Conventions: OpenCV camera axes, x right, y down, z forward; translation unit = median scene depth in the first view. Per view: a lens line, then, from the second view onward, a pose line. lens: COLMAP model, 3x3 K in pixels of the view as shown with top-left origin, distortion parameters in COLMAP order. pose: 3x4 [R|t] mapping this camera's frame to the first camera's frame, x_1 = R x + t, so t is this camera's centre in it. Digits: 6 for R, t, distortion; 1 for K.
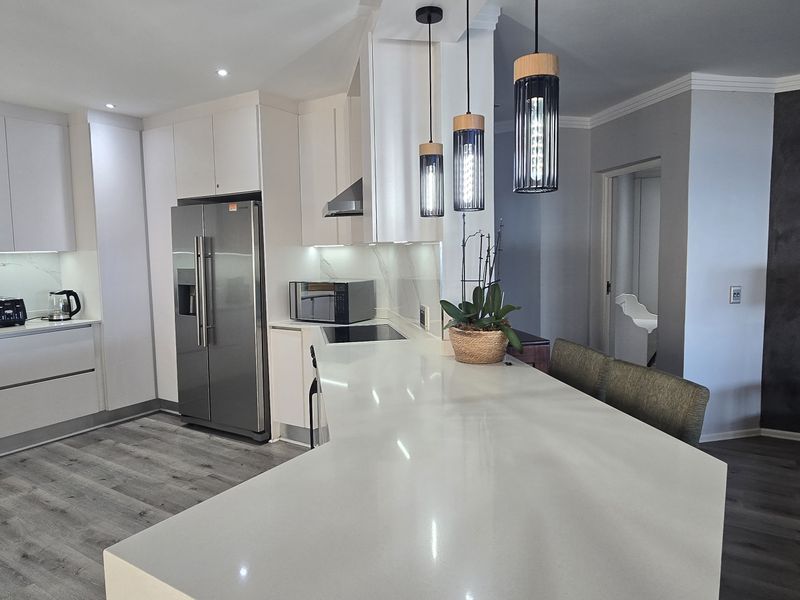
lens RADIAL K [[529.3, 0, 400.7], [0, 529.3, 296.1], [0, 0, 1]] dist [-0.003160, -0.001303]
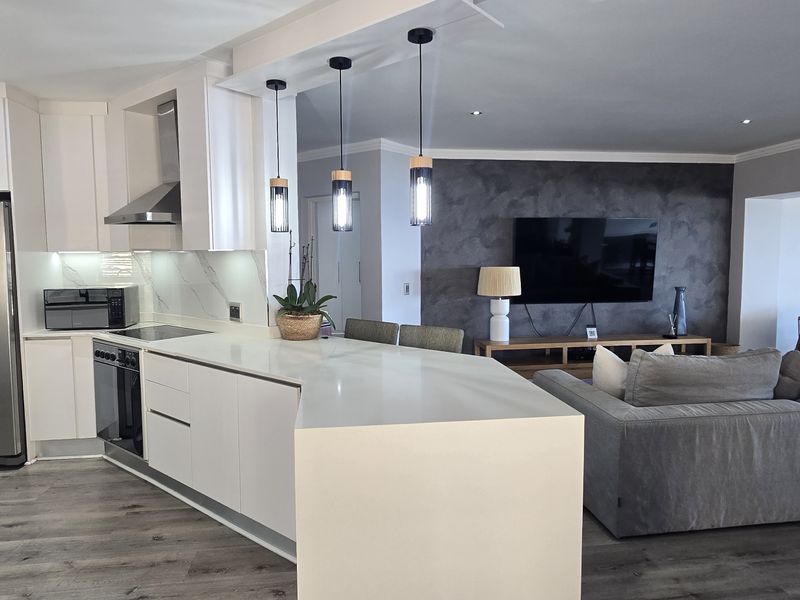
lens RADIAL K [[529.3, 0, 400.7], [0, 529.3, 296.1], [0, 0, 1]] dist [-0.003160, -0.001303]
pose [[0.763624, -0.037768, 0.644556, -0.340573], [0.050069, 0.998745, -0.000796, 0.017753], [-0.643717, 0.032881, 0.764557, -0.132563]]
